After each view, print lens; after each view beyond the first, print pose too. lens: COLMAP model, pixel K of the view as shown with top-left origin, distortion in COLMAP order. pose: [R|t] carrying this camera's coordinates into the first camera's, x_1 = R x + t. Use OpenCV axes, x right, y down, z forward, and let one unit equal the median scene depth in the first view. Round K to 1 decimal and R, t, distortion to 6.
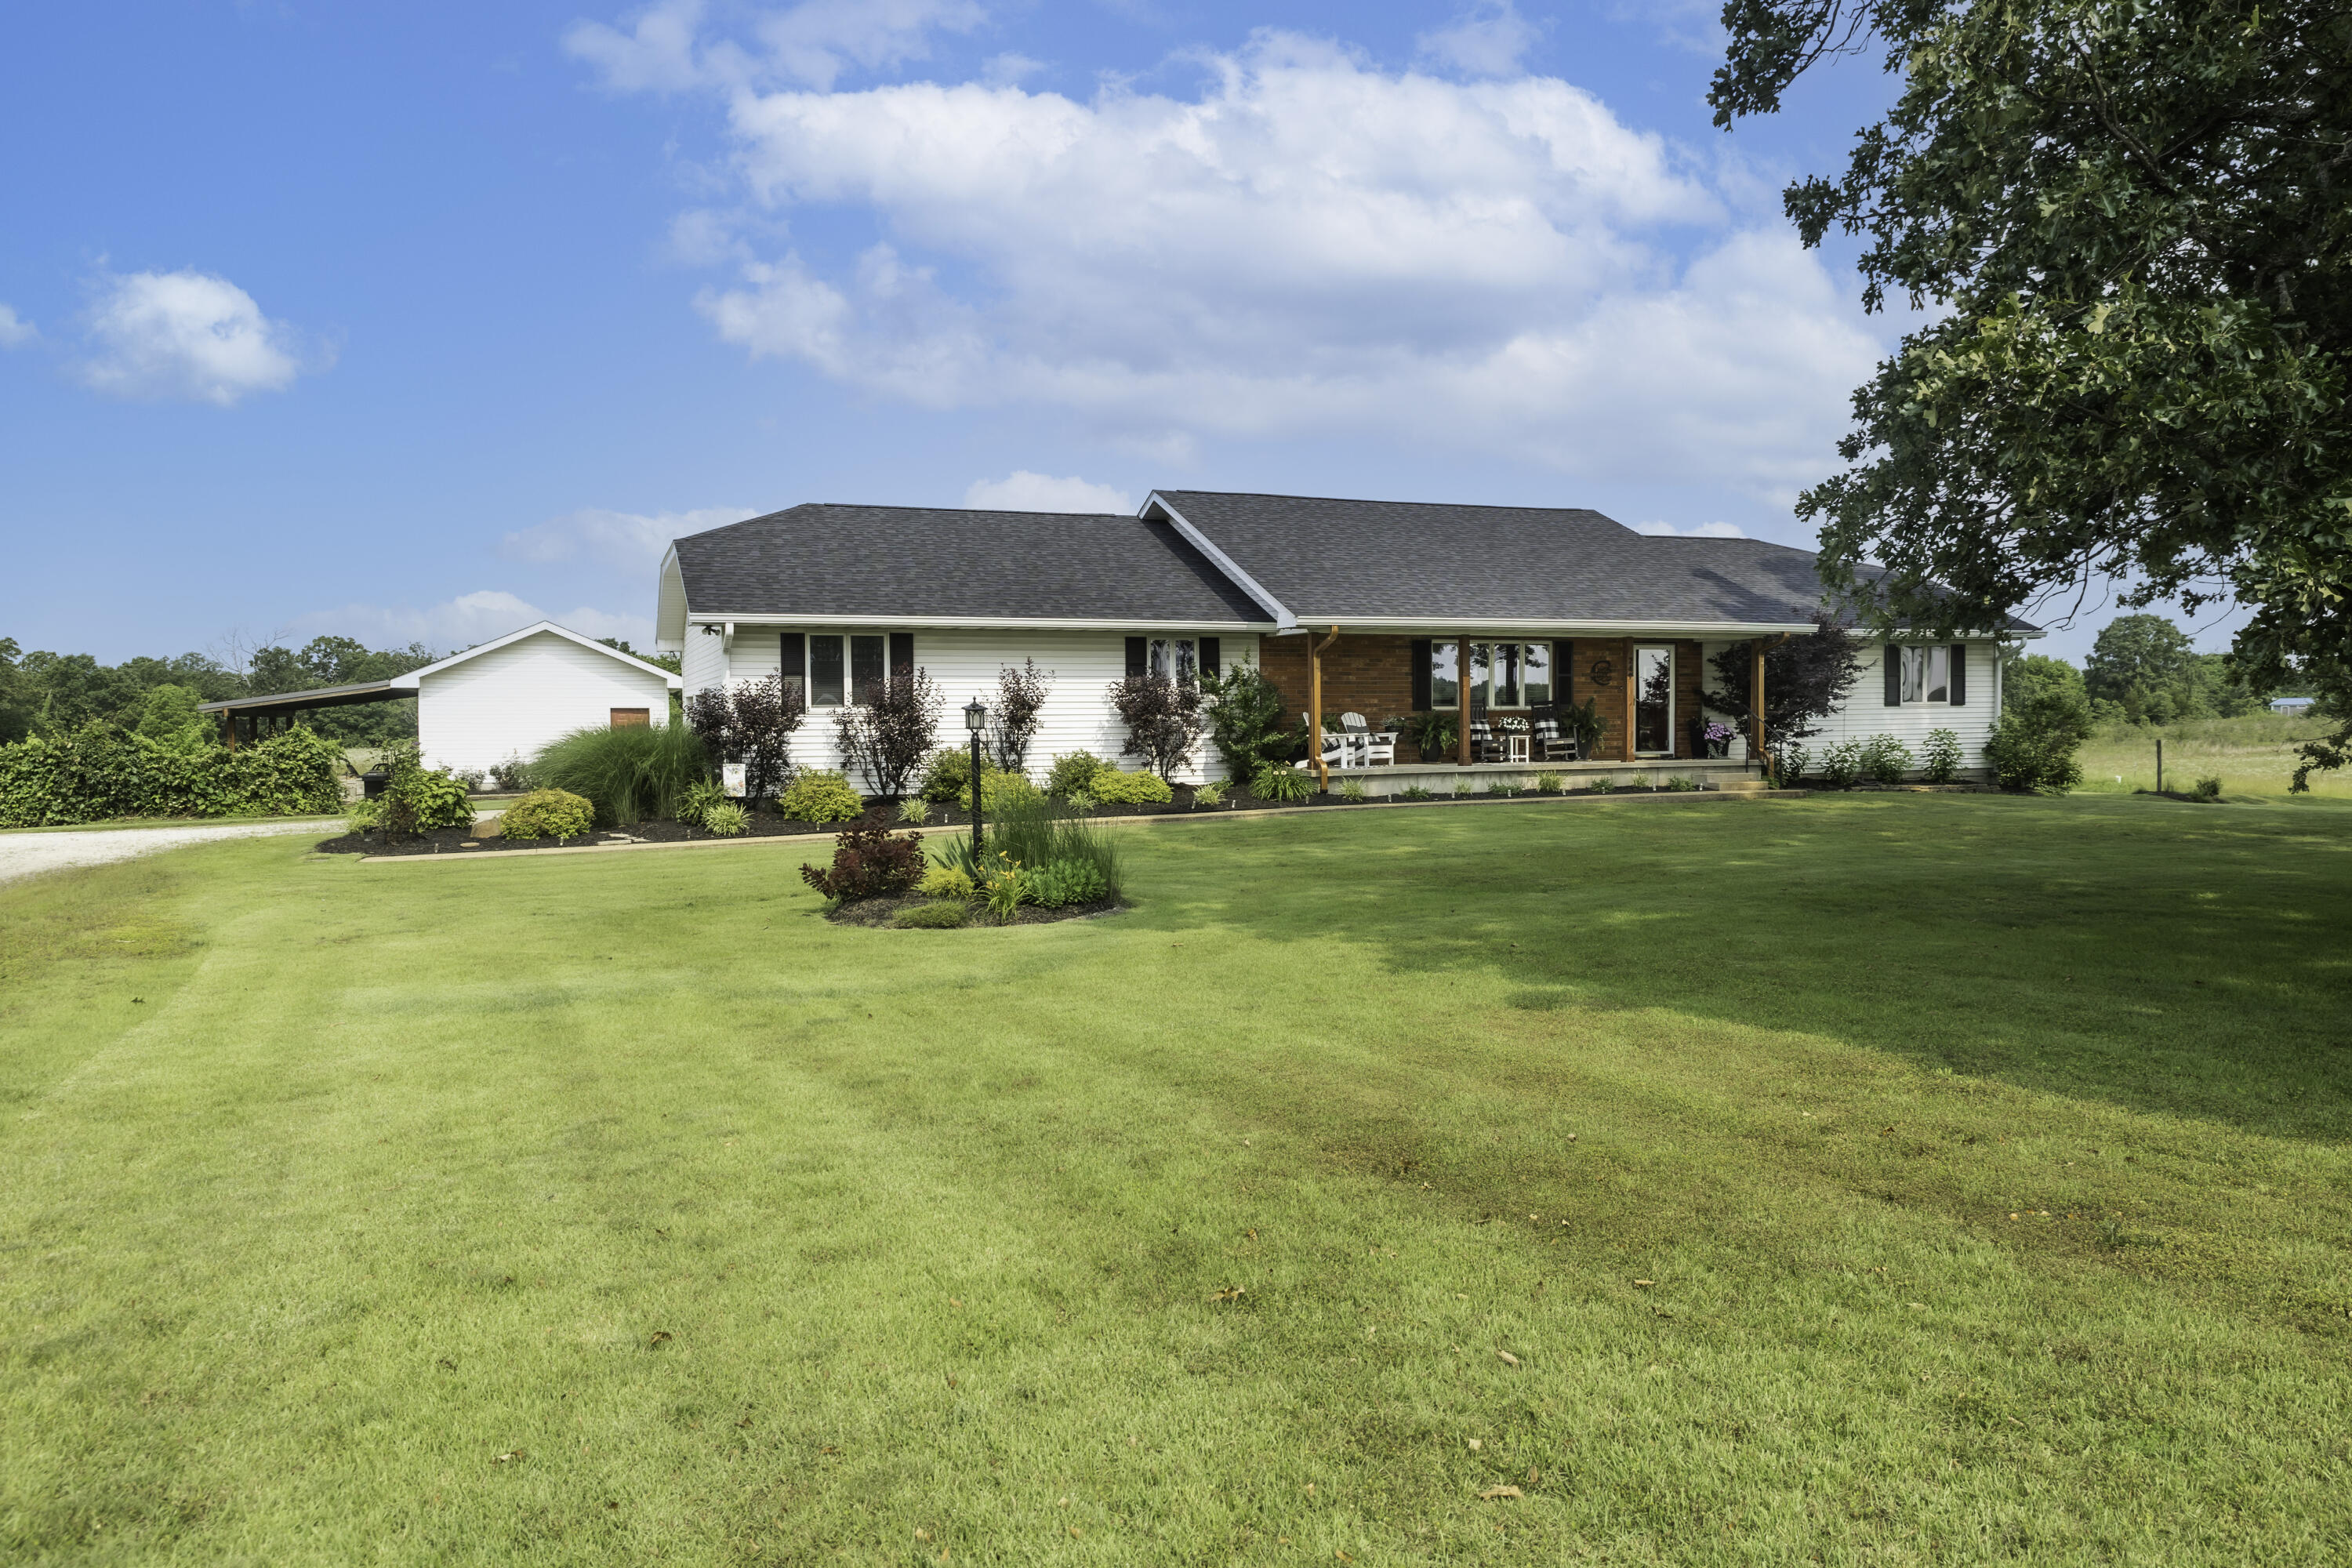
lens RADIAL K [[1660.7, 0, 1197.8], [0, 1660.7, 771.7], [0, 0, 1]] dist [0.010520, -0.005493]
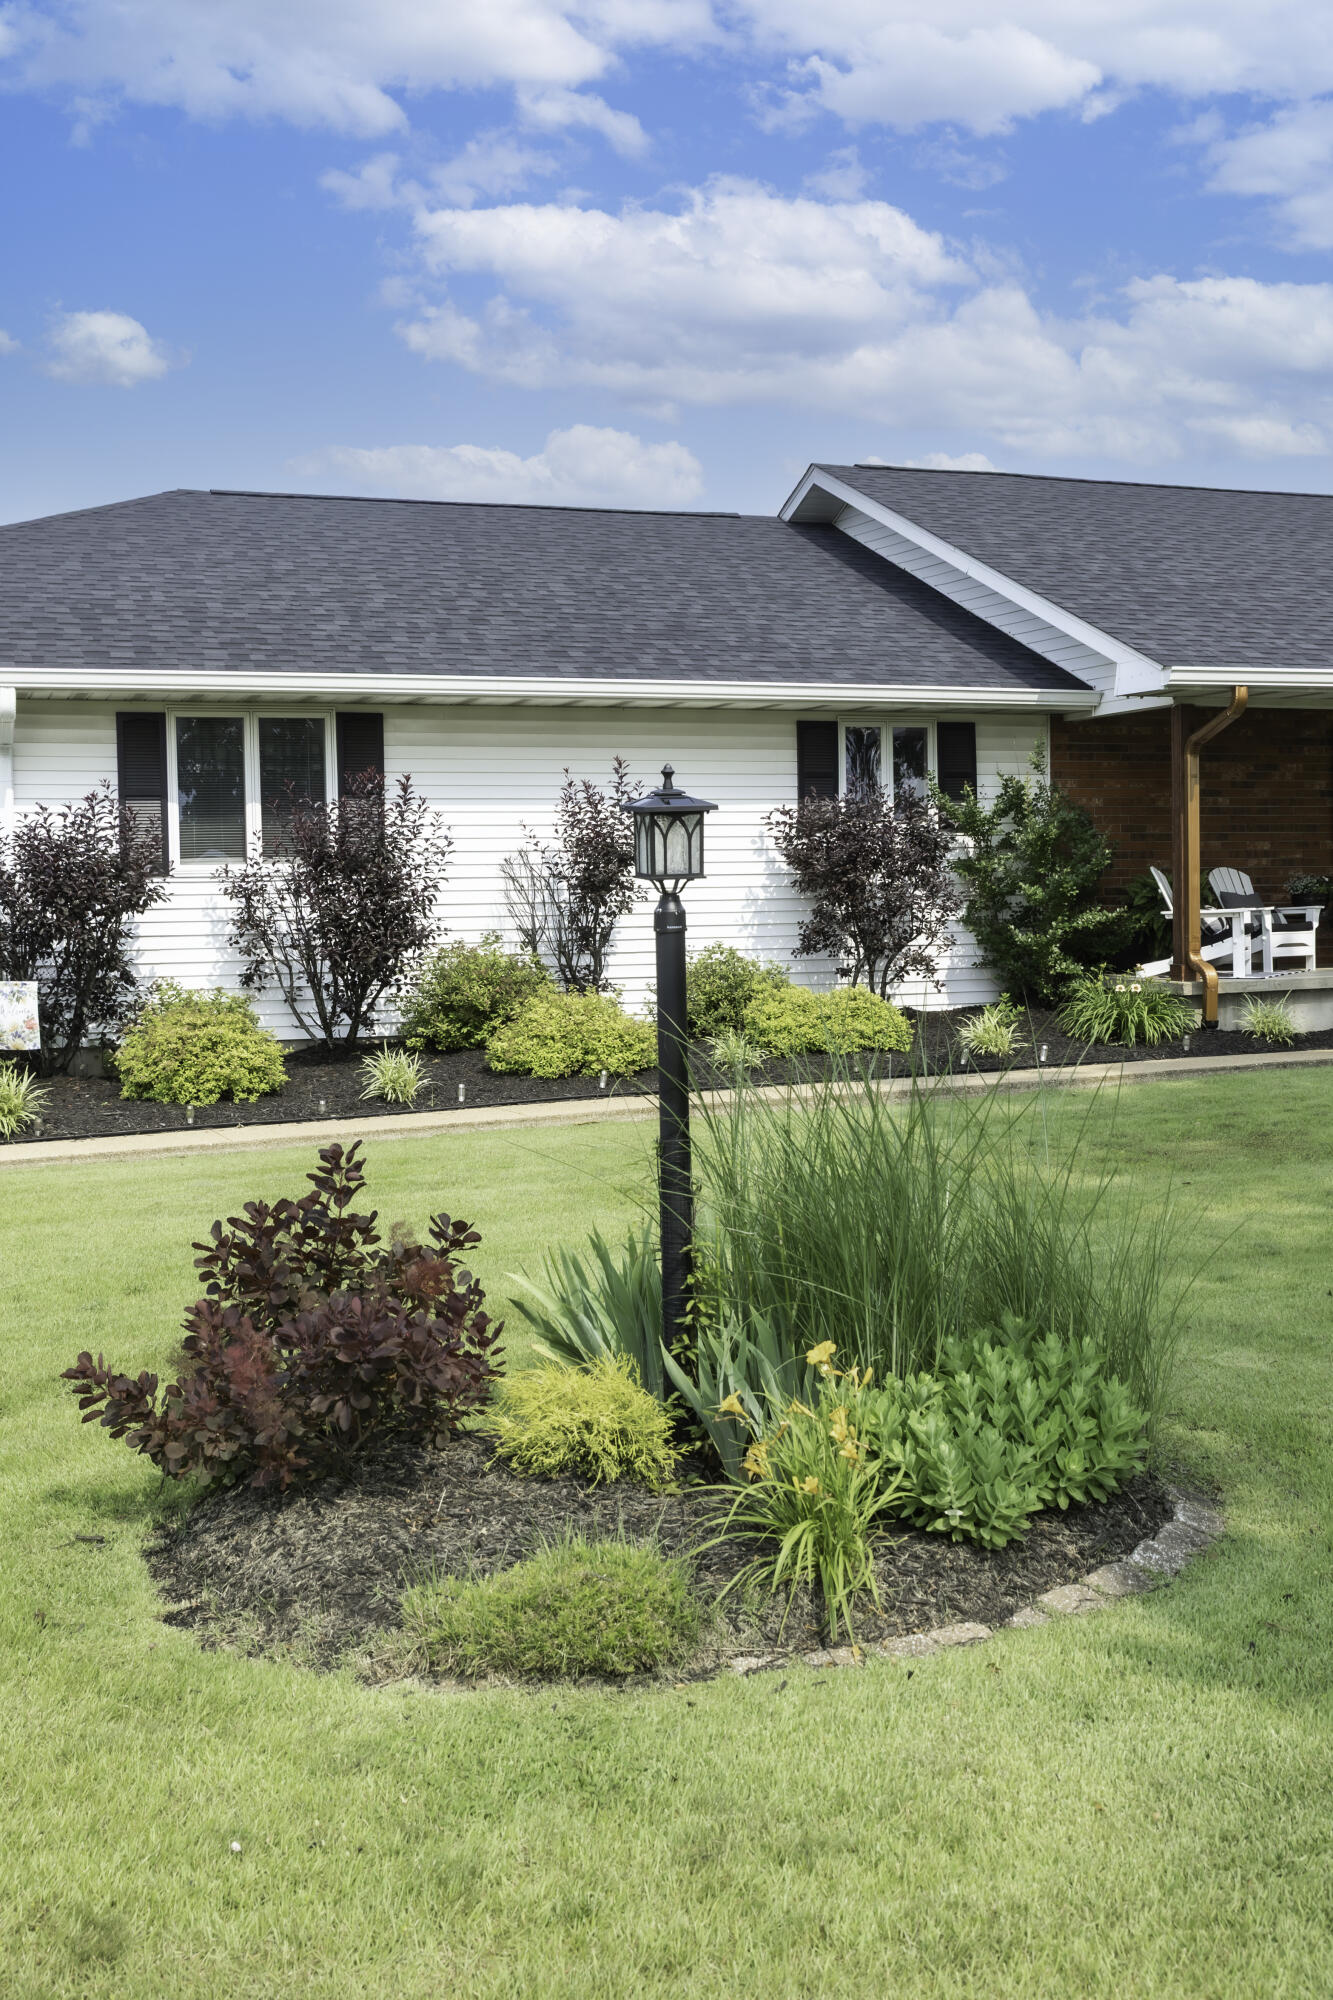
lens RADIAL K [[2293.0, 0, 669.9], [0, 2293.0, 1003.3], [0, 0, 1]] dist [-0.022890, 0.000000]
pose [[0.999410, -0.007671, -0.033464, -0.063648], [0.008122, 0.999877, 0.013389, -0.004975], [0.033357, -0.013653, 0.999350, 0.318567]]
